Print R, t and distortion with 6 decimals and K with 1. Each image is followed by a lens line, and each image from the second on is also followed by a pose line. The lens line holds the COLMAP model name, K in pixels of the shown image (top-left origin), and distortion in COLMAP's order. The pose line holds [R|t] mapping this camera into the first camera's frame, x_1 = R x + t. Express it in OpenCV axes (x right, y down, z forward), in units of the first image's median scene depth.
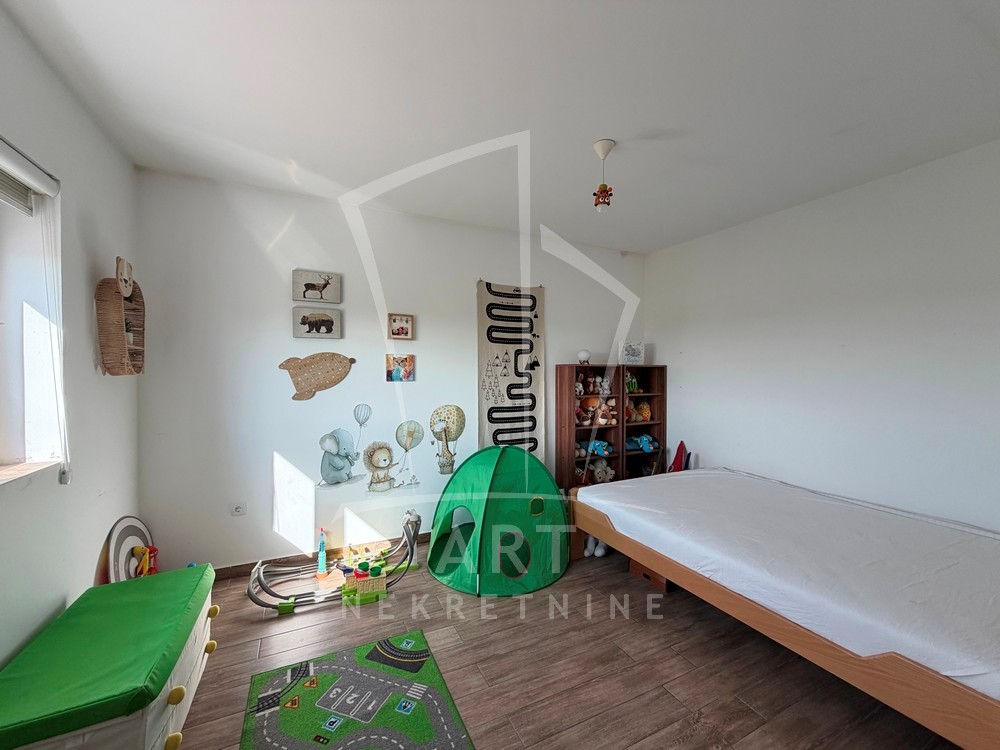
lens RADIAL K [[397.6, 0, 495.6], [0, 397.6, 376.3], [0, 0, 1]] dist [-0.001628, -0.000266]
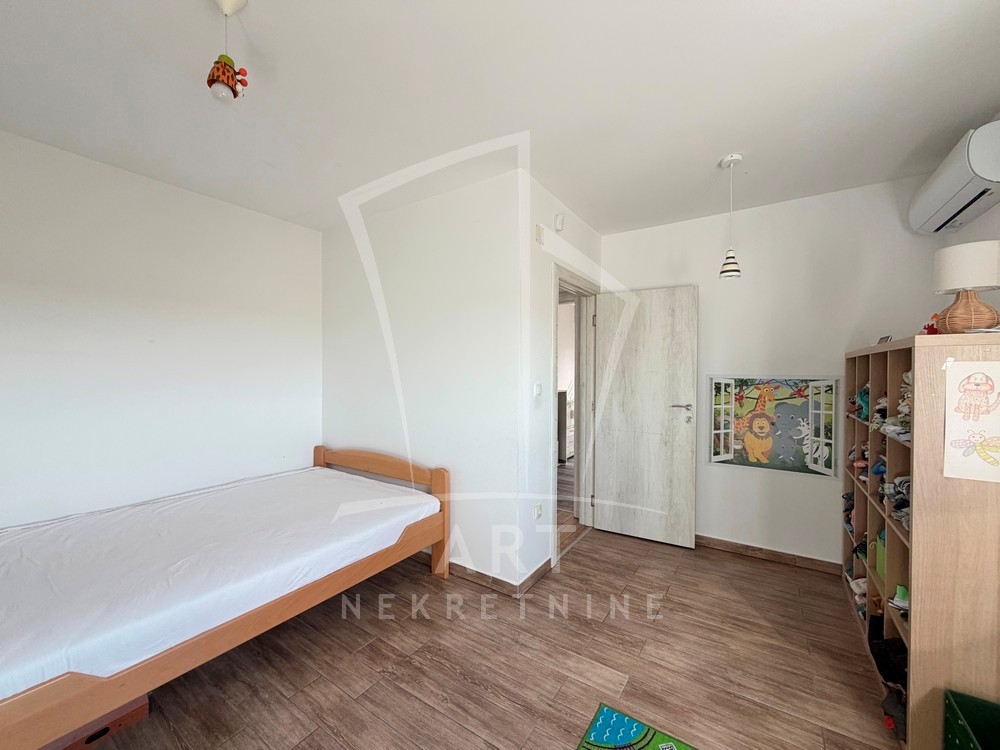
lens RADIAL K [[397.6, 0, 495.6], [0, 397.6, 376.3], [0, 0, 1]] dist [-0.001628, -0.000266]
pose [[-0.526548, -0.002776, 0.850141, -0.526621], [-0.001215, 0.999996, 0.002513, 0.004458], [-0.850145, 0.000290, -0.526549, 1.139511]]
